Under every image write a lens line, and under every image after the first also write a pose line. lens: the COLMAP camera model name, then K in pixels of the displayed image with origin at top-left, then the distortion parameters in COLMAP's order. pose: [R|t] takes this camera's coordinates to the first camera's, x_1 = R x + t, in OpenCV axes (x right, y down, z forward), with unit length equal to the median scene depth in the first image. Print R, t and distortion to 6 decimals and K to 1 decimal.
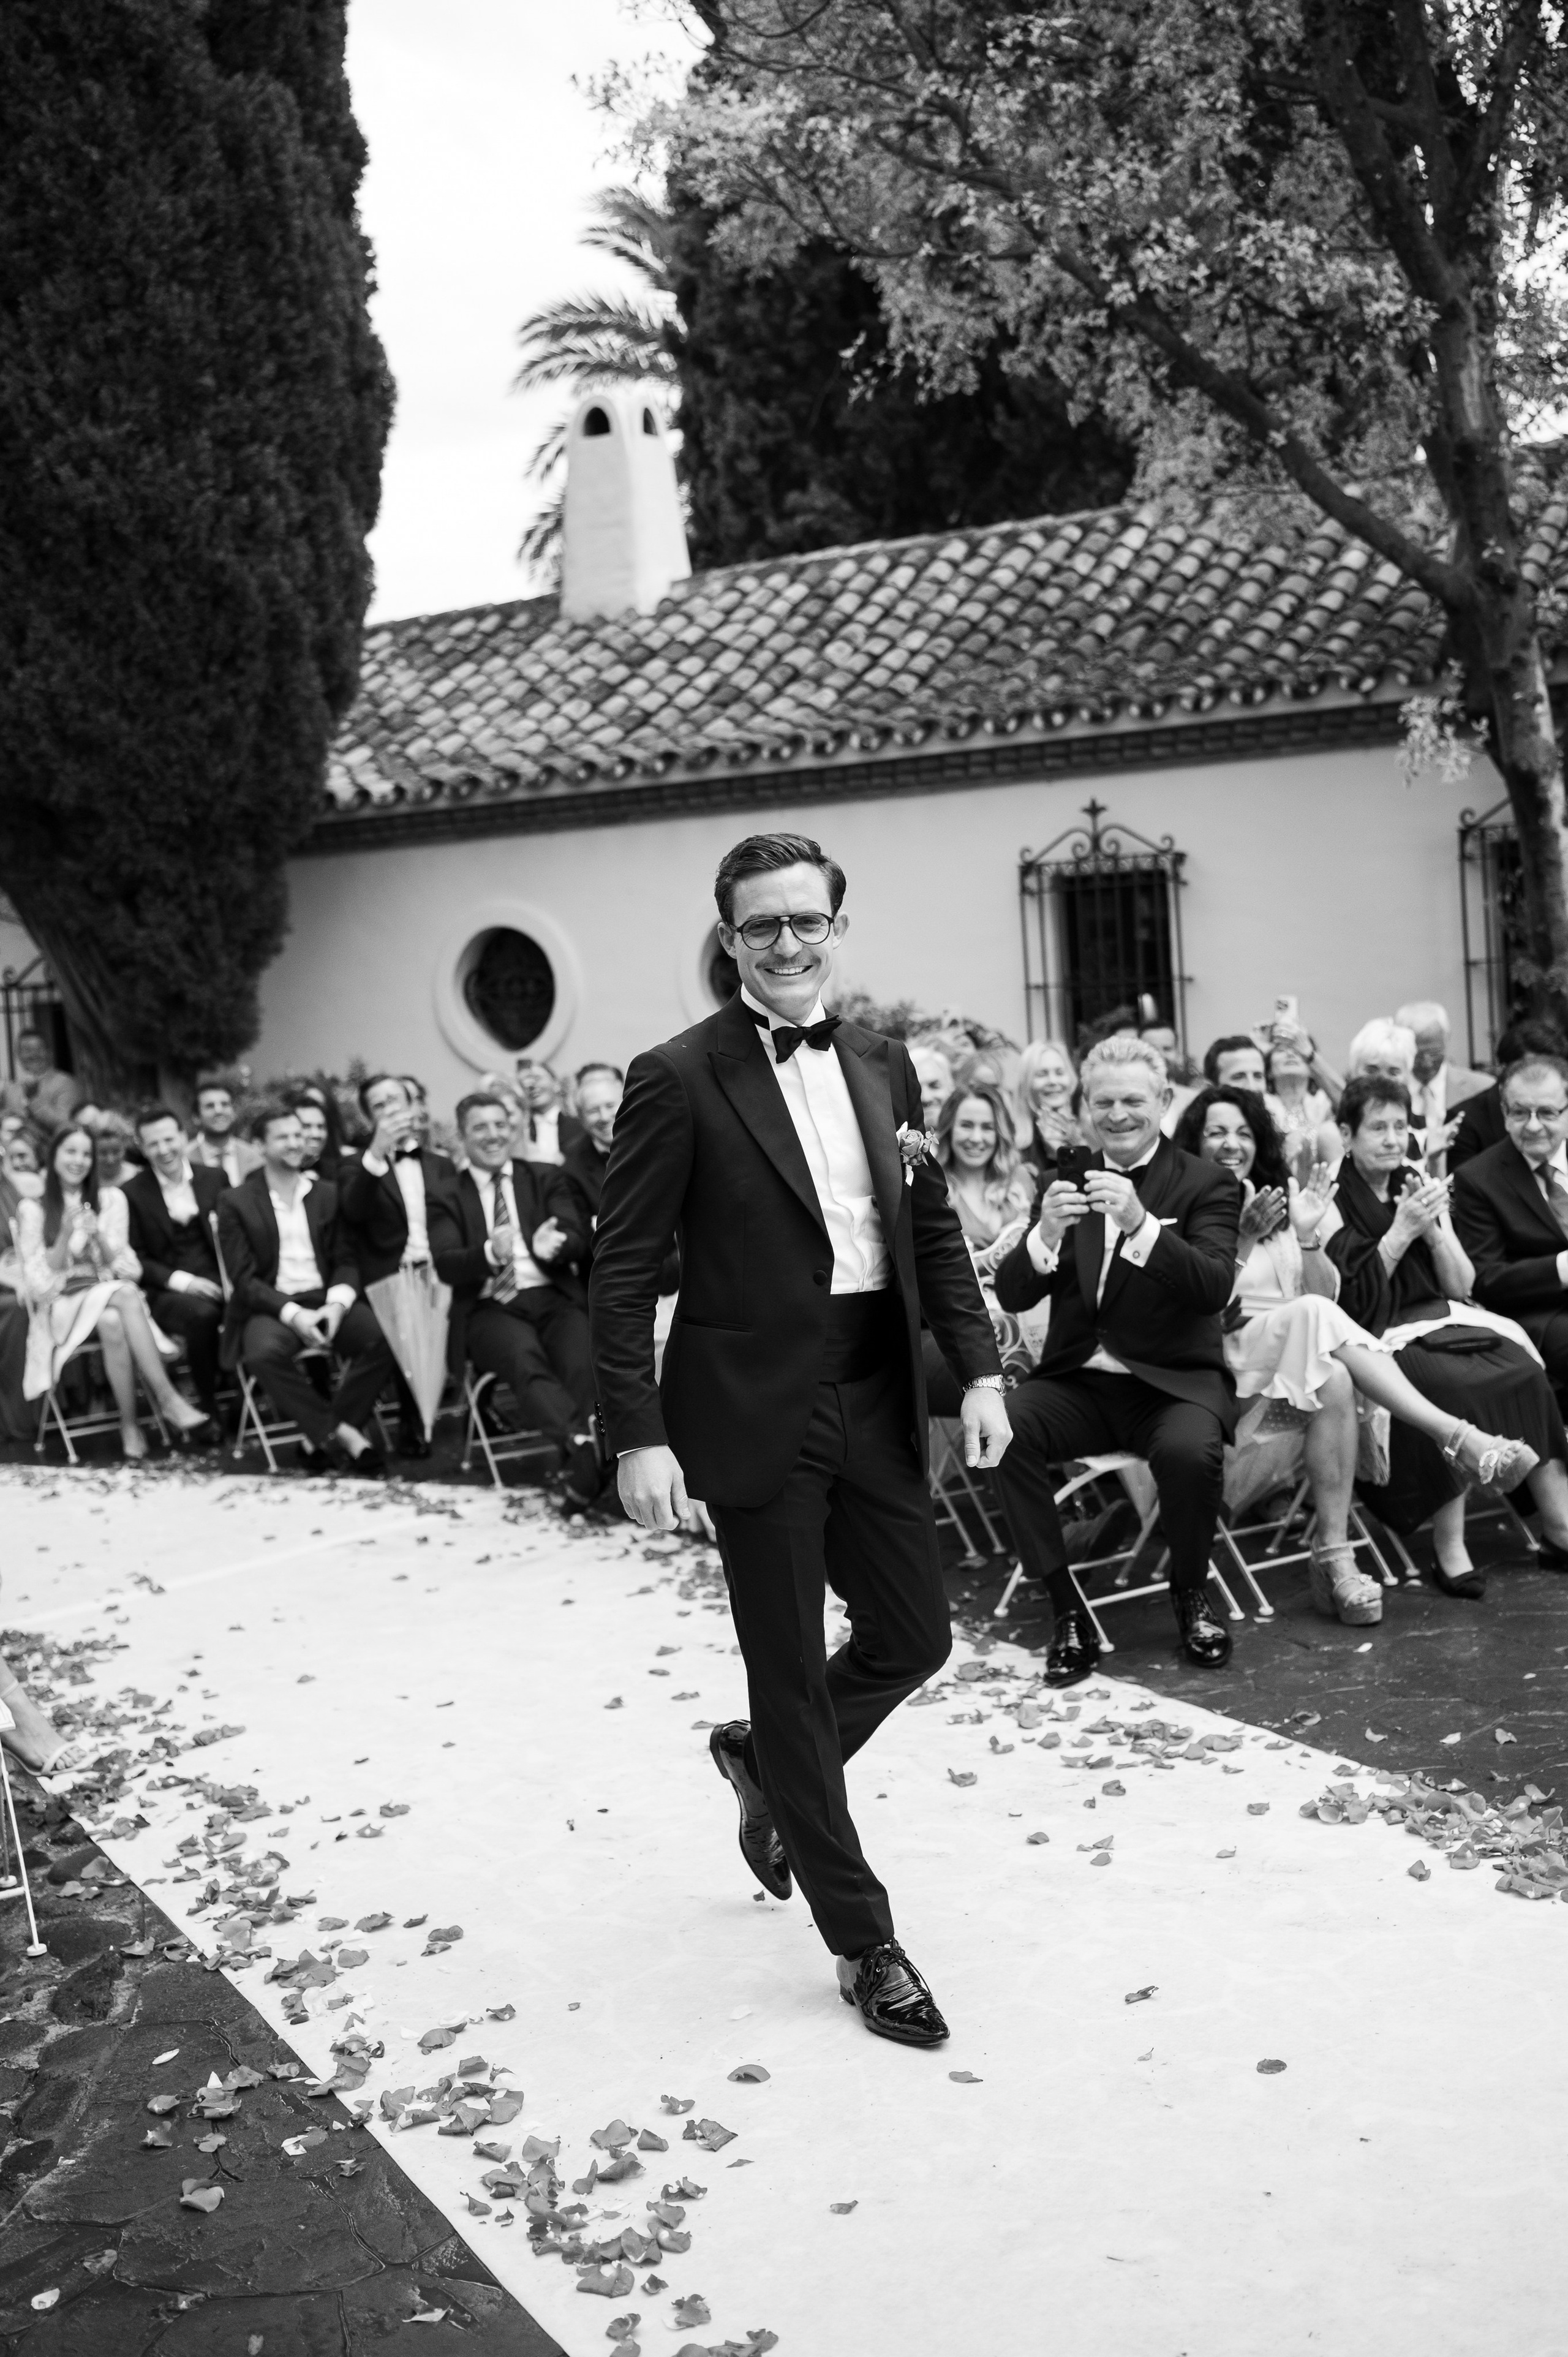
lens RADIAL K [[2551.7, 0, 872.3], [0, 2551.7, 1079.0], [0, 0, 1]] dist [-0.000936, 0.023314]
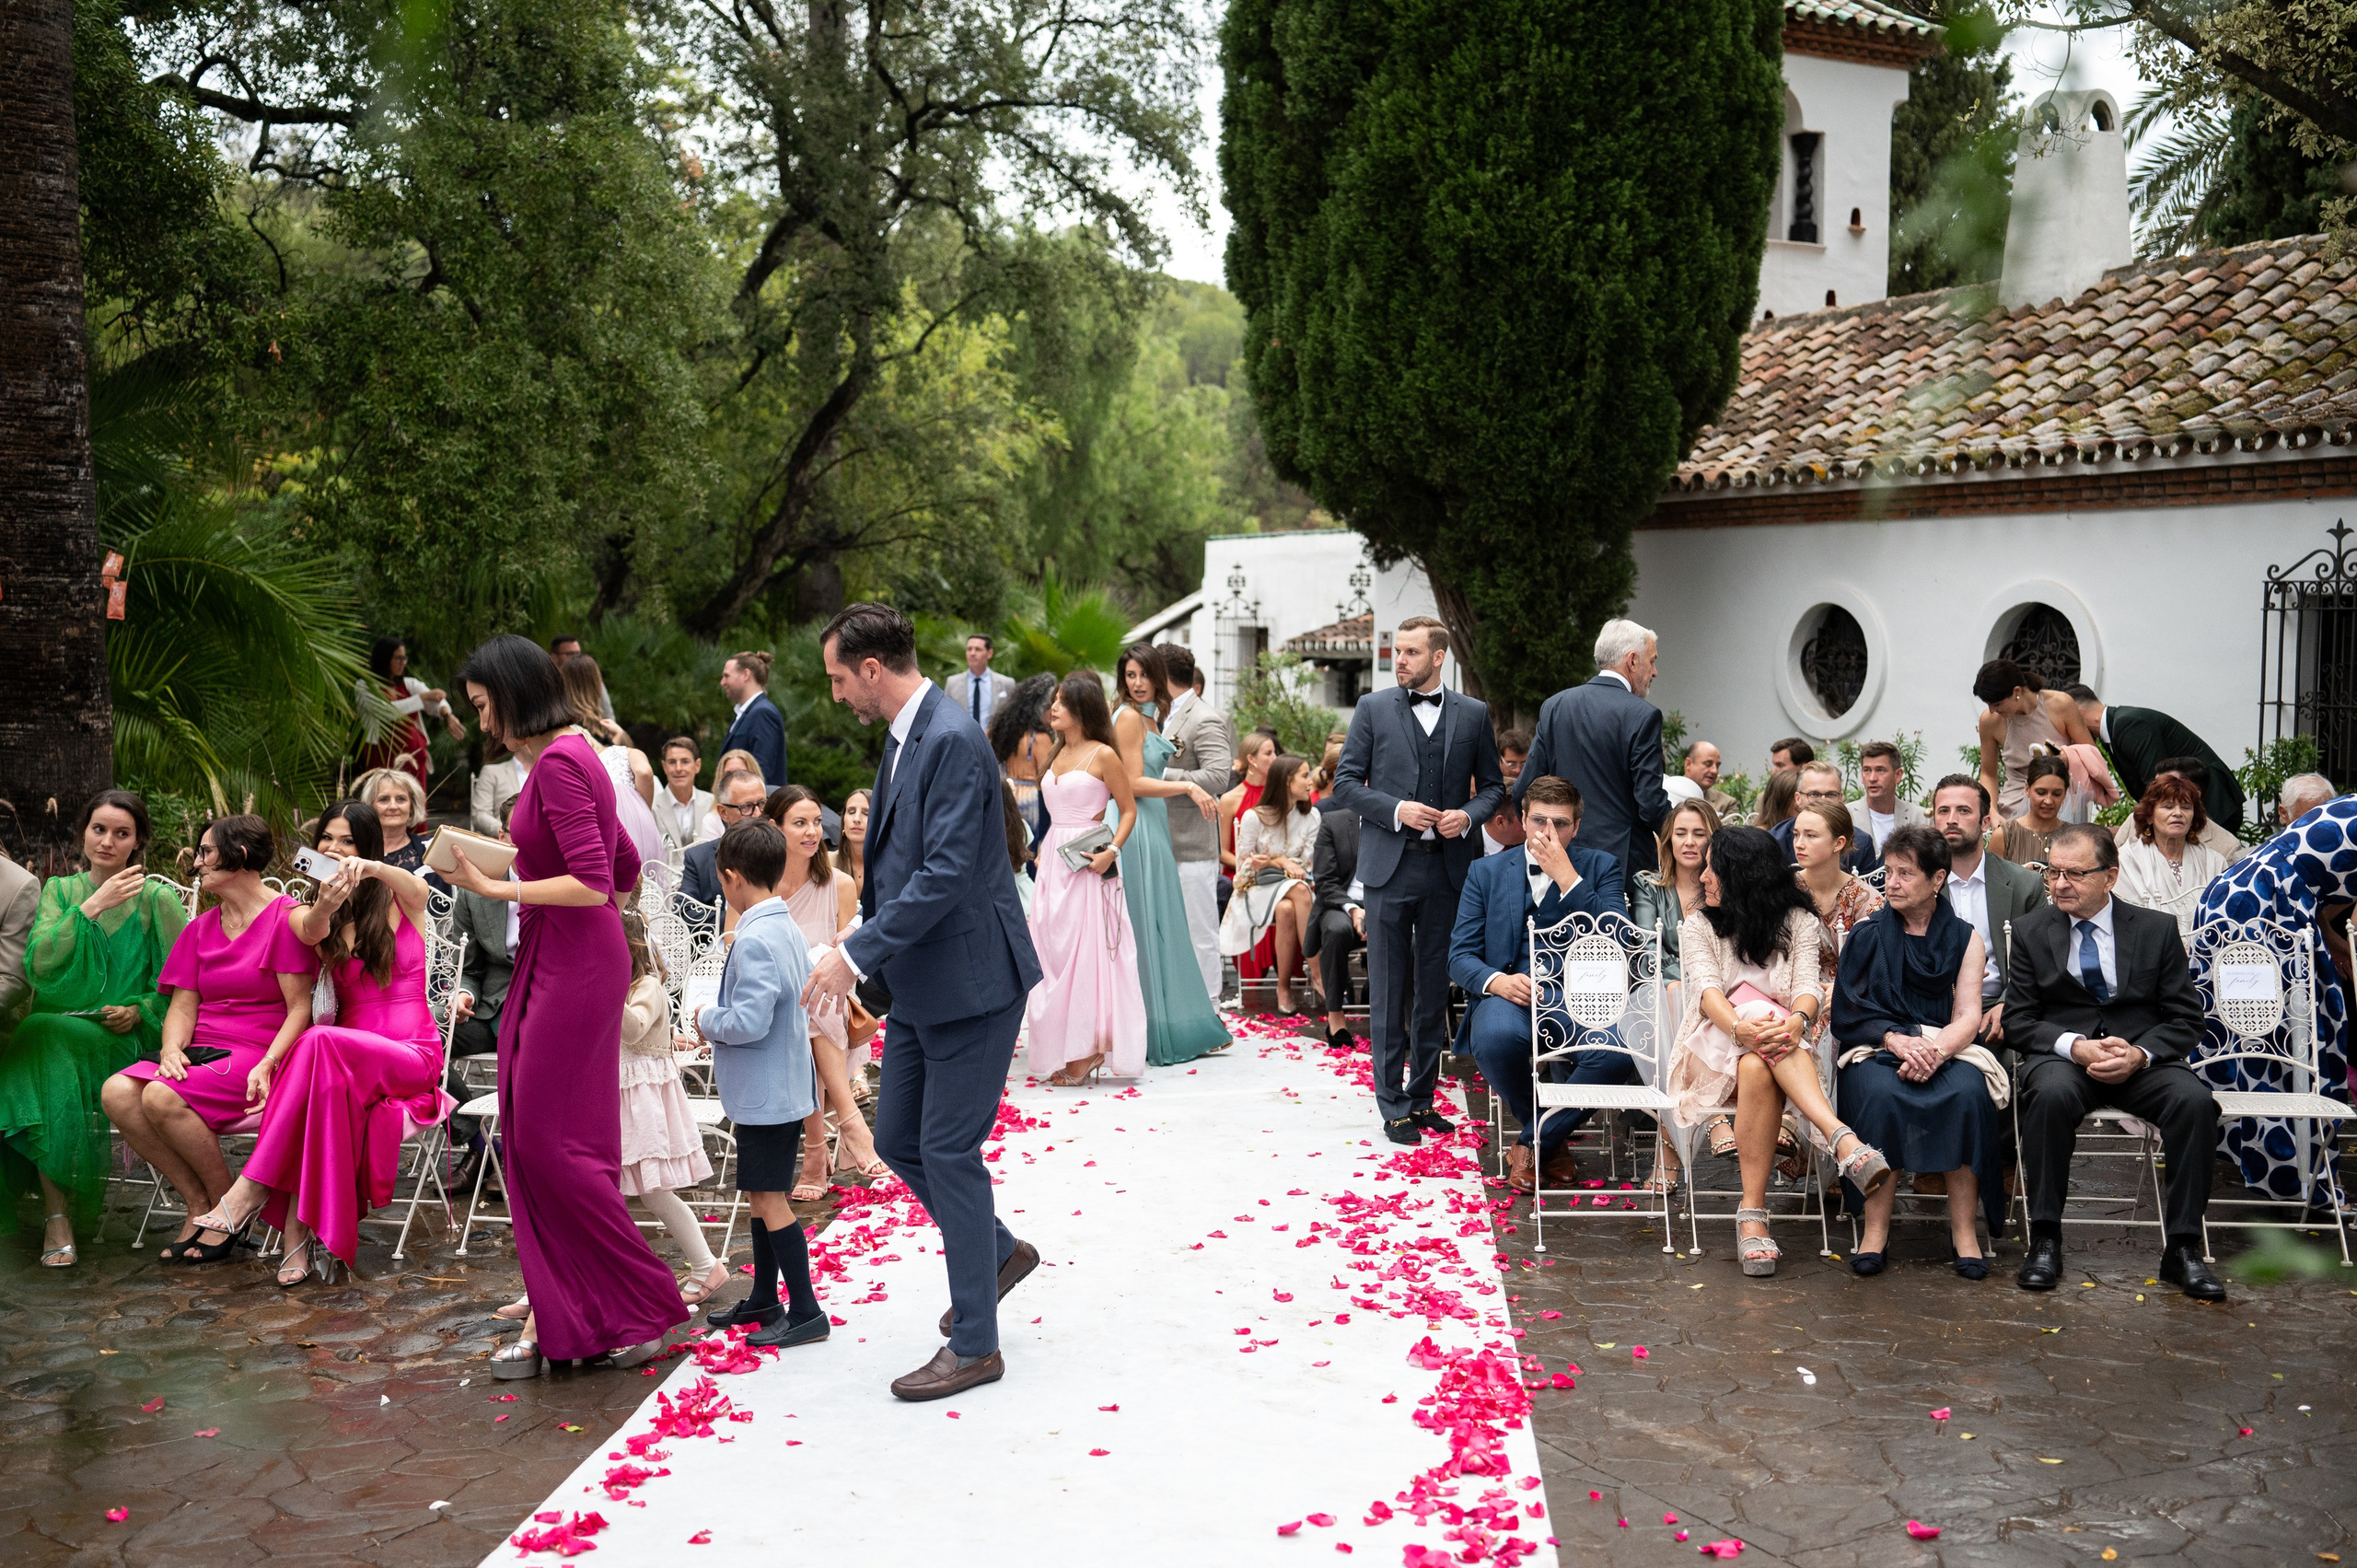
lens RADIAL K [[2551.8, 0, 1236.4], [0, 2551.8, 789.1], [0, 0, 1]] dist [-0.000936, 0.023314]
pose [[0.830112, 0.107255, -0.547184, 0.284481], [-0.085307, 0.994202, 0.065461, -0.034041], [0.551032, -0.007661, 0.834449, -0.067653]]
